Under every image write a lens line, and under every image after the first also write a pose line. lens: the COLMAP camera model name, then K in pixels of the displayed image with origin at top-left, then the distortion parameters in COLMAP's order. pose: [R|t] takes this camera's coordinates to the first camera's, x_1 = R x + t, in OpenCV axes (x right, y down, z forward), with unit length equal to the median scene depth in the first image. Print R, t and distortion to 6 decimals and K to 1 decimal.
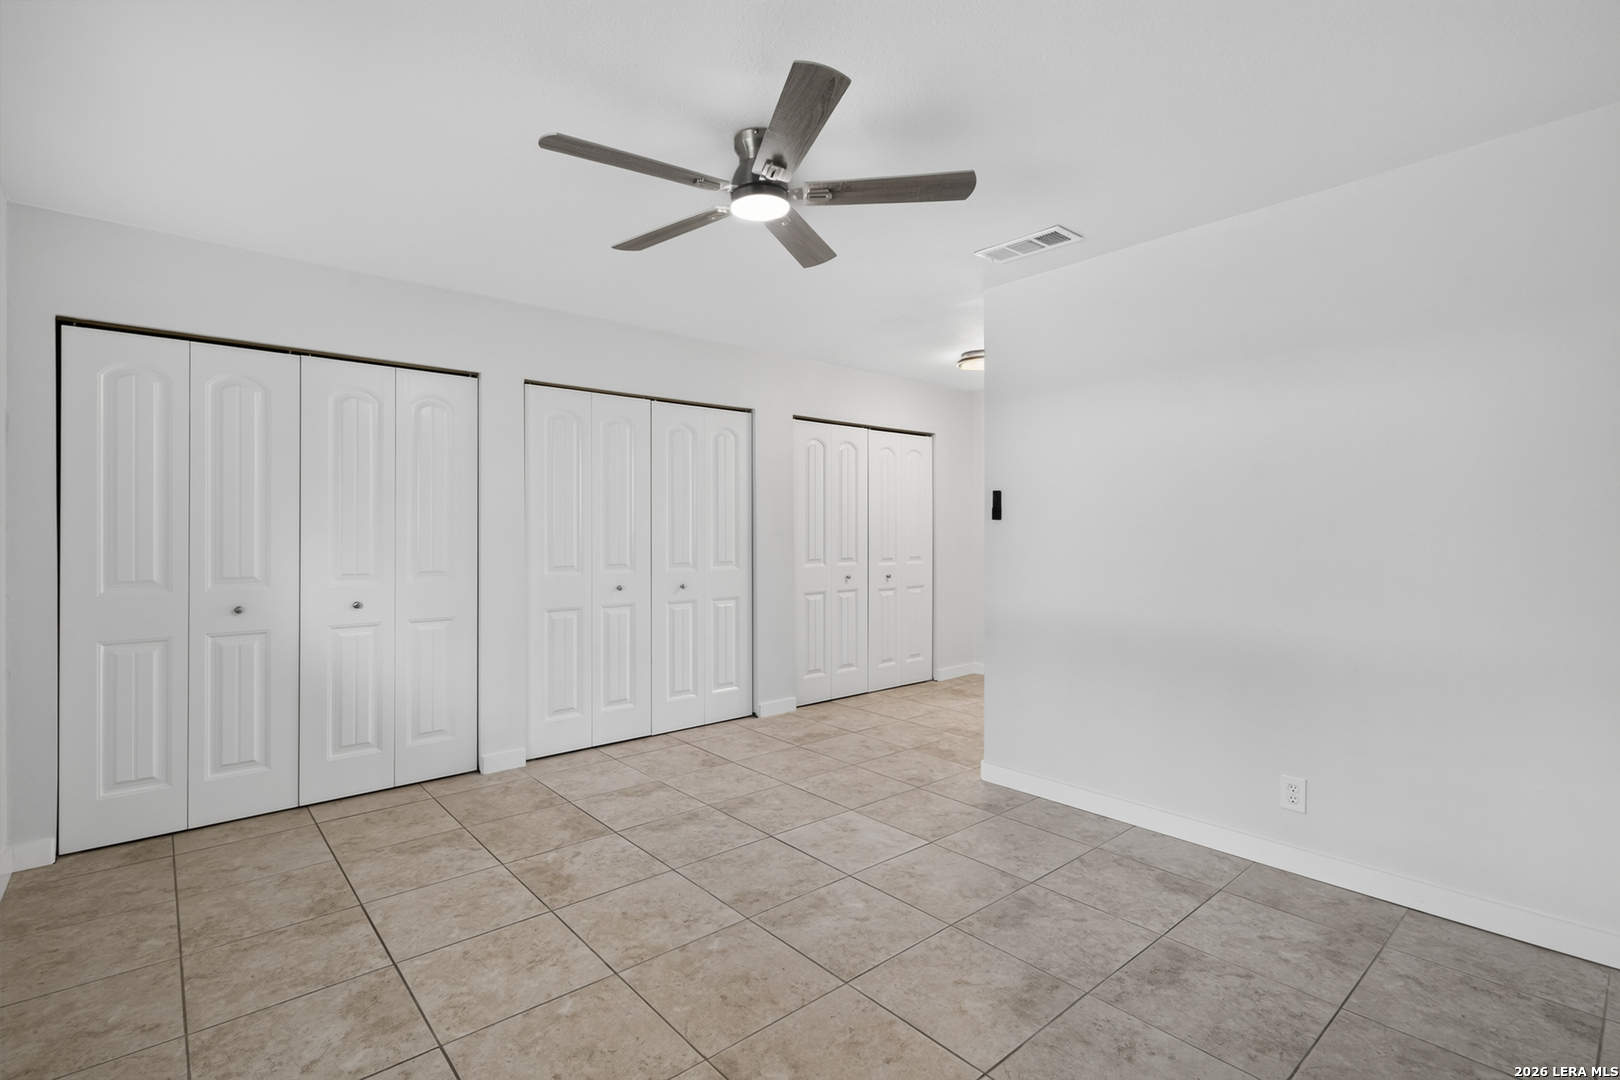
lens RADIAL K [[756.5, 0, 809.3], [0, 756.5, 534.3], [0, 0, 1]] dist [0.014578, -0.004917]
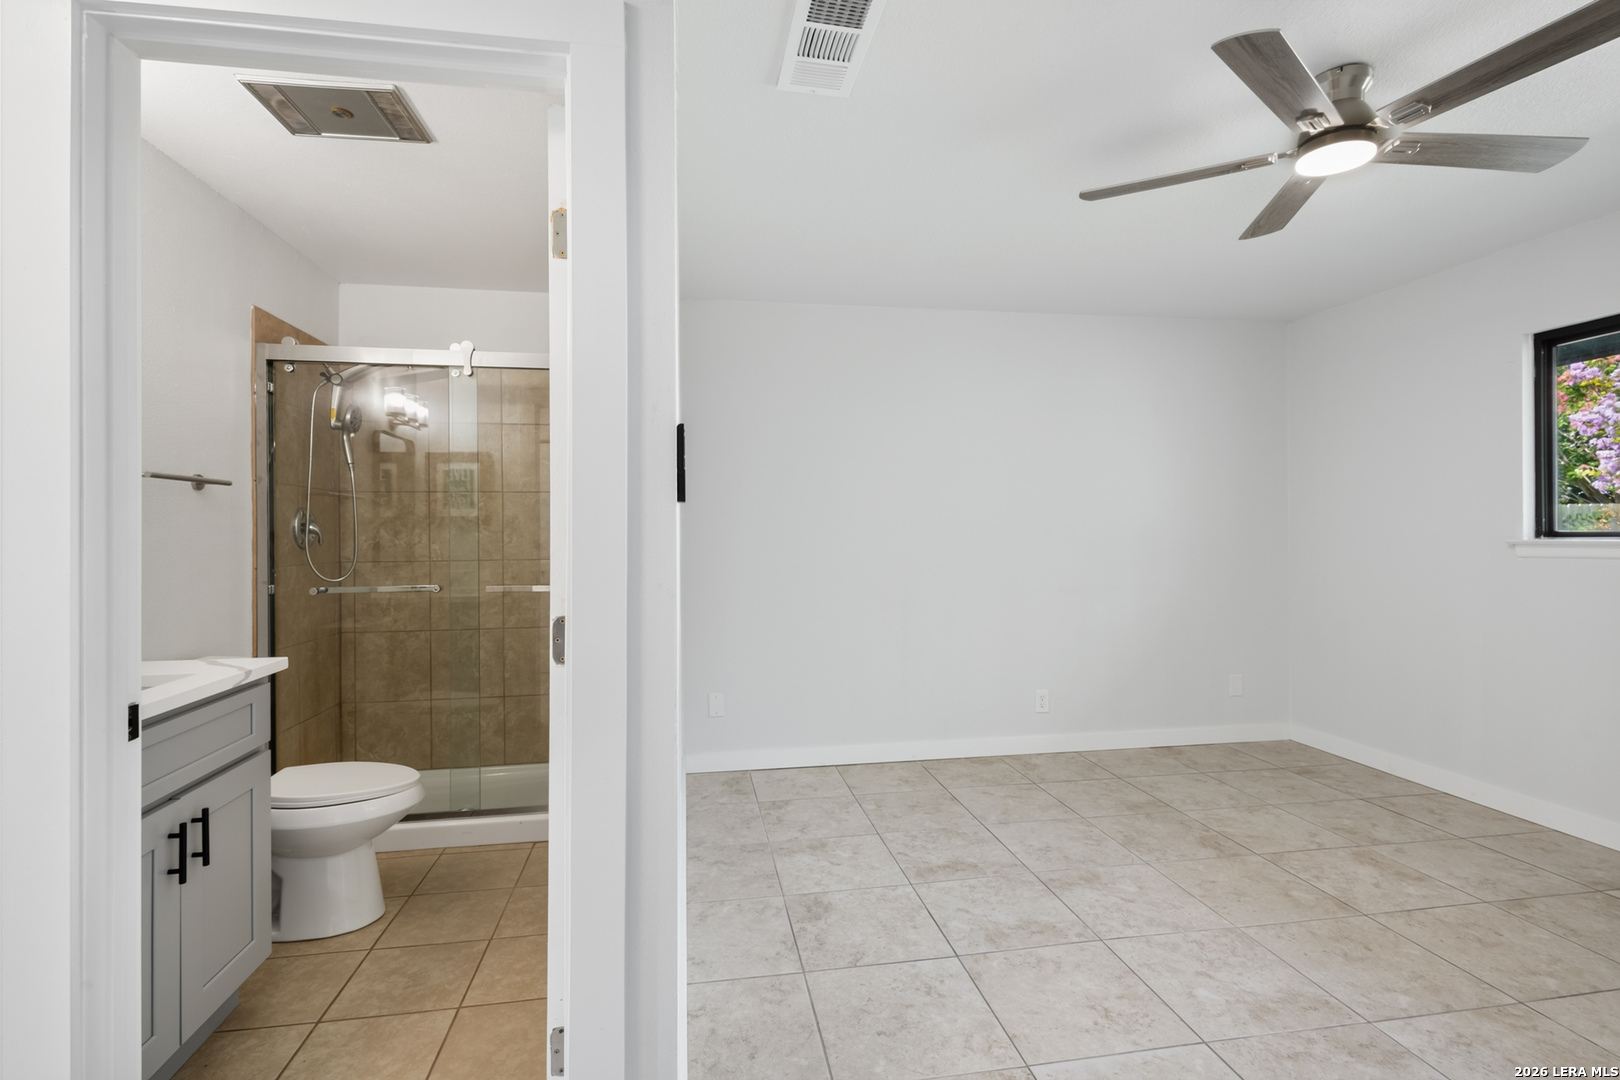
lens RADIAL K [[756.5, 0, 809.3], [0, 756.5, 534.3], [0, 0, 1]] dist [0.014578, -0.004917]
pose [[-0.851849, 0.005842, 0.523756, -0.005210], [0.009198, 0.999950, 0.003806, -0.004057], [-0.523707, 0.008060, -0.851860, 1.990664]]
